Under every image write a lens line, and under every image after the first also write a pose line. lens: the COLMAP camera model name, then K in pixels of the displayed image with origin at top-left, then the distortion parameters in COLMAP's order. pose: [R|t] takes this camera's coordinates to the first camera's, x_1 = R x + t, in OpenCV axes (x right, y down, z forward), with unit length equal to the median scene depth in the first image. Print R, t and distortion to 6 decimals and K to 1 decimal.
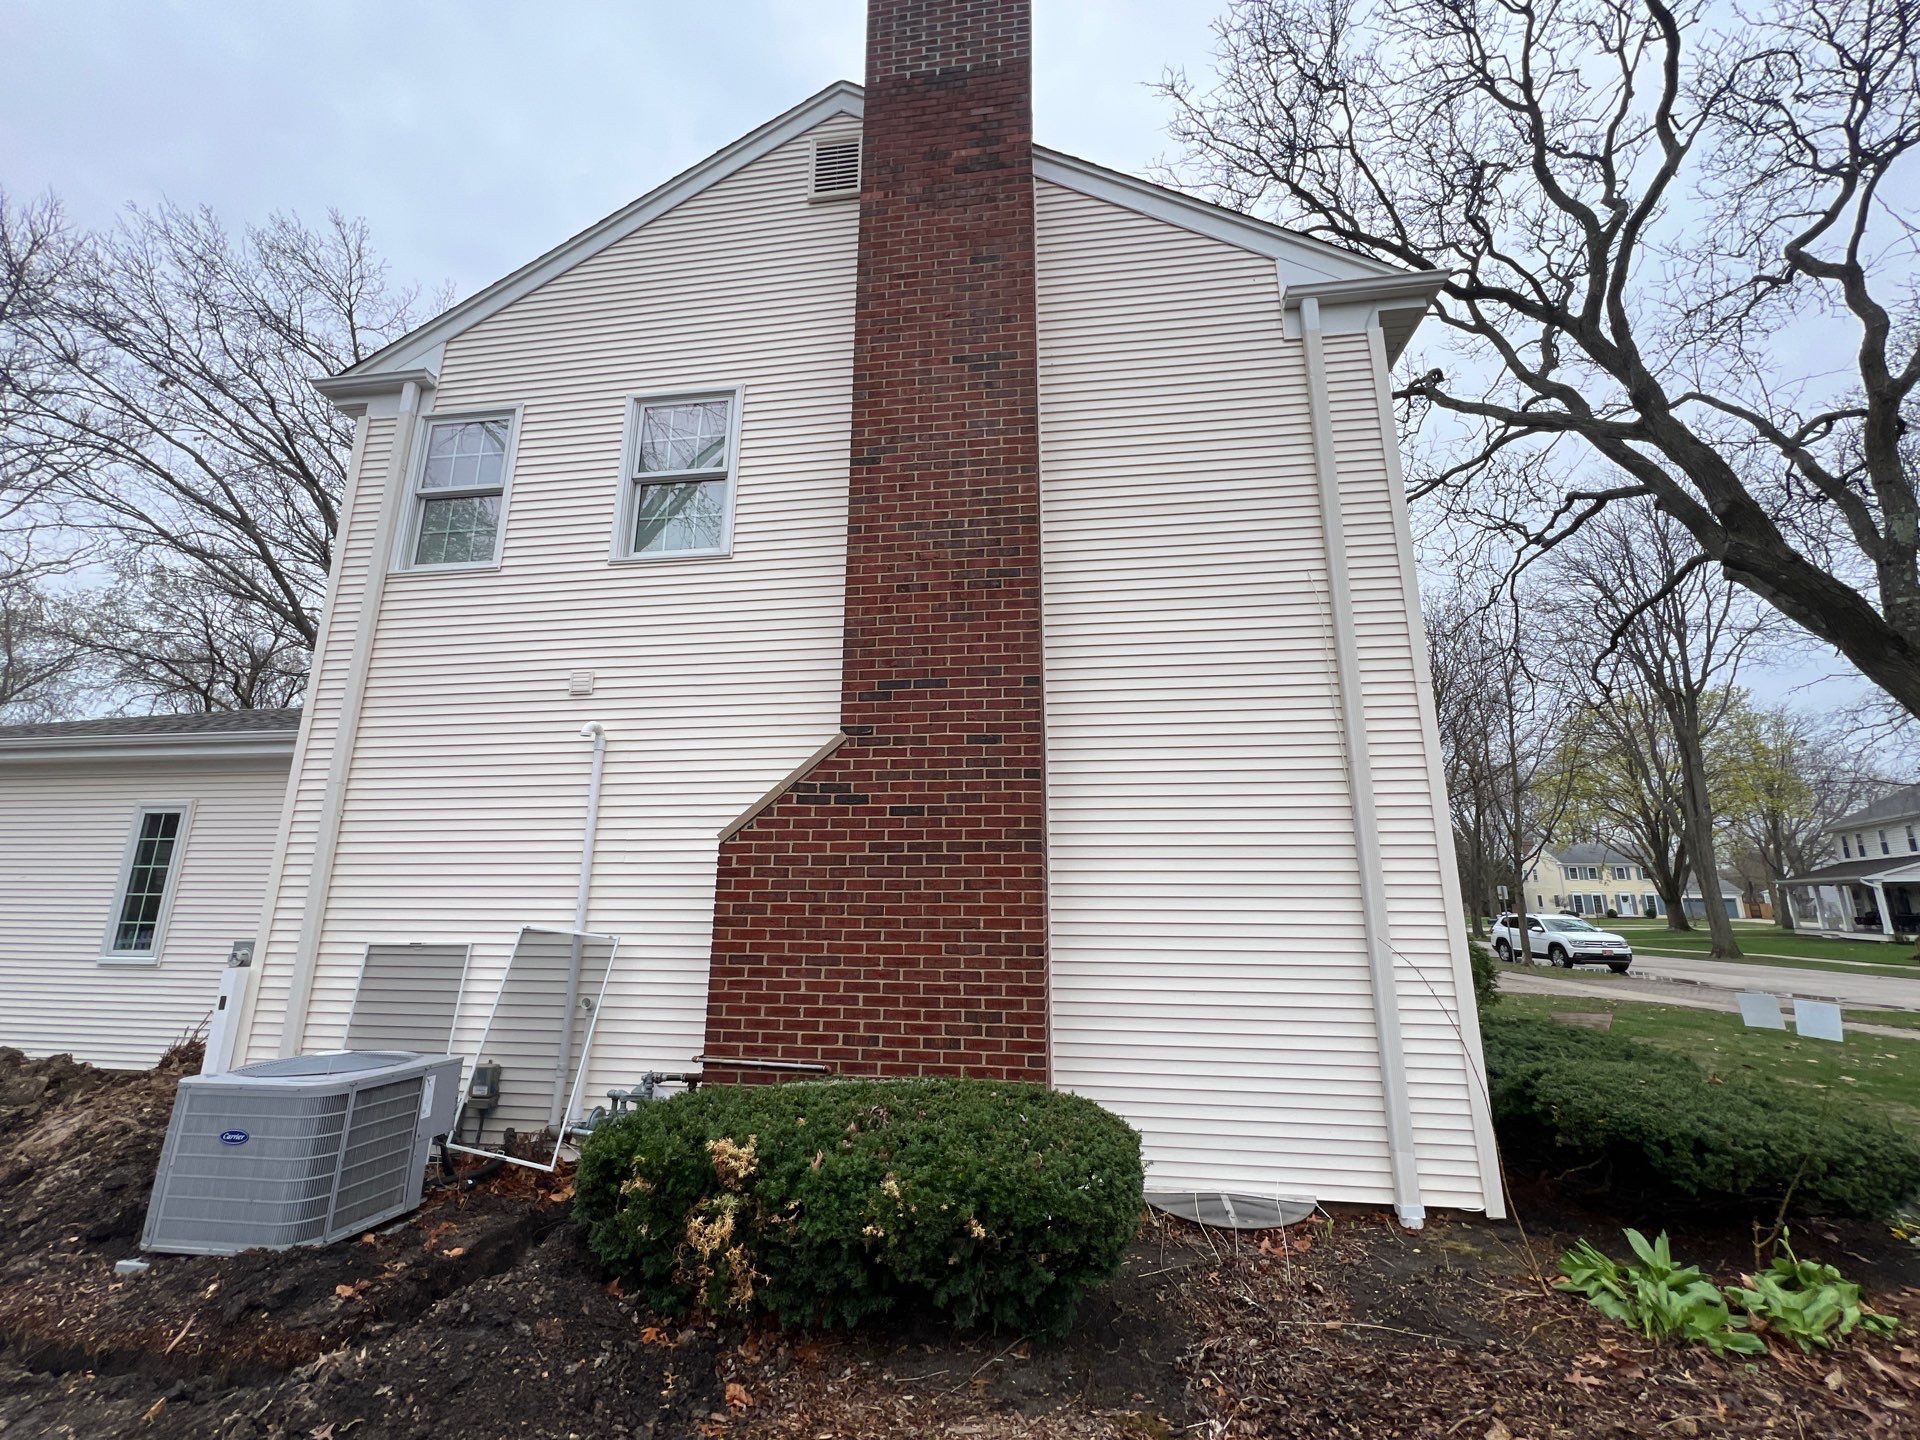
lens RADIAL K [[762.6, 0, 960.9], [0, 762.6, 723.1], [0, 0, 1]] dist [0.001244, -0.000313]
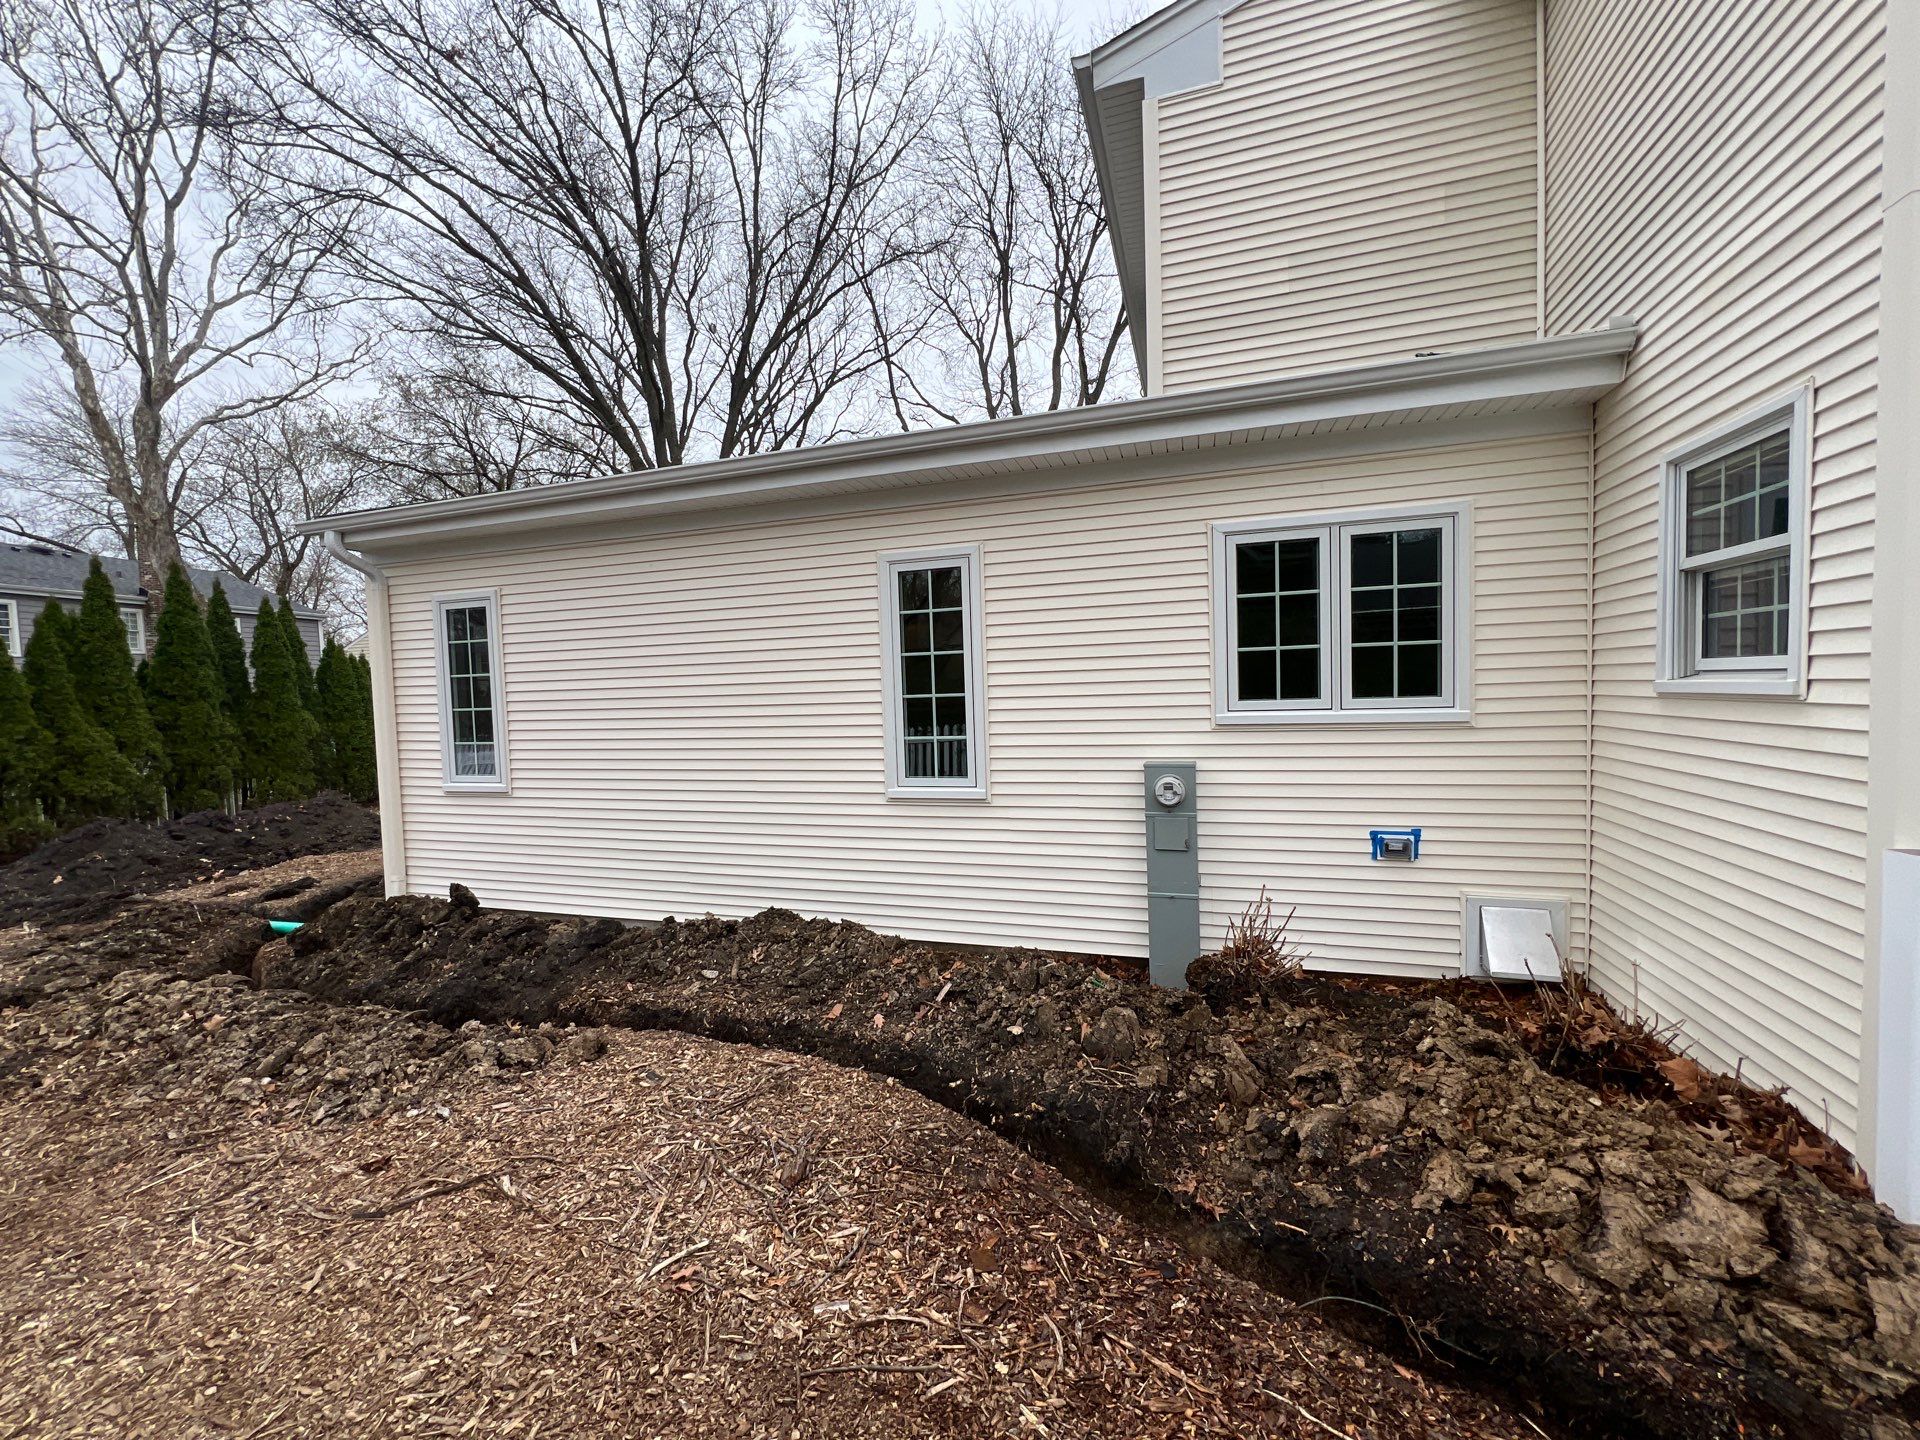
lens RADIAL K [[762.6, 0, 960.9], [0, 762.6, 723.1], [0, 0, 1]] dist [0.001244, -0.000313]
pose [[0.984345, -0.027744, -0.174056, -1.460523], [0.073544, 0.962110, 0.262557, 0.124043], [0.160176, -0.271248, 0.949088, 0.602127]]
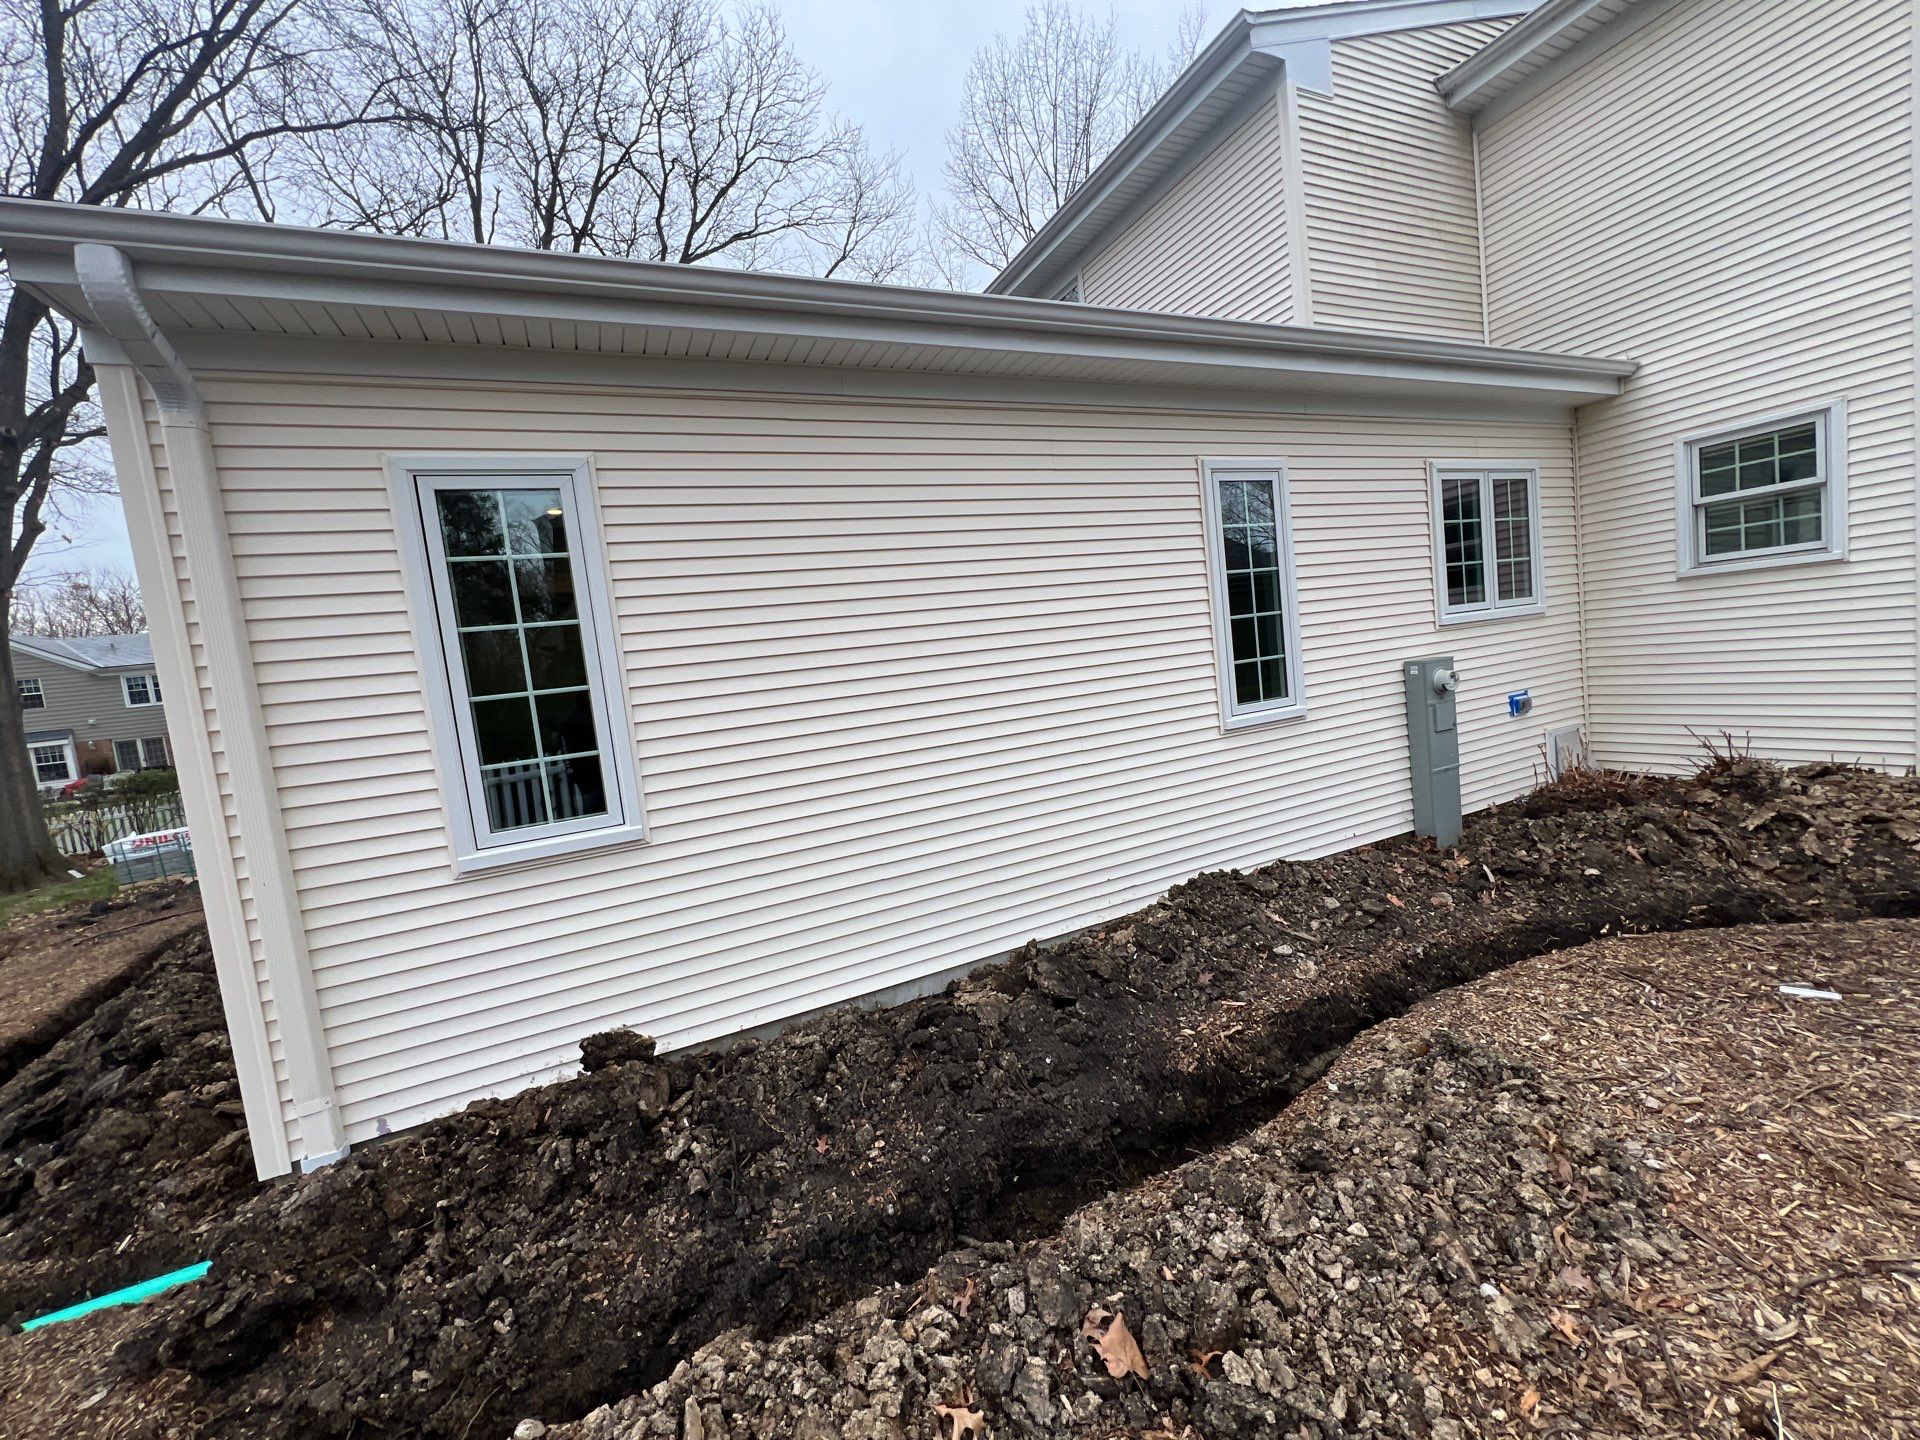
lens RADIAL K [[773.4, 0, 960.0], [0, 773.4, 724.0], [0, 0, 1]] dist [-0.000853, -0.000166]
pose [[0.836611, -0.144273, 0.528457, -2.514886], [-0.004603, 0.962809, 0.270143, 0.221434], [-0.547778, -0.228437, 0.804833, 0.949228]]
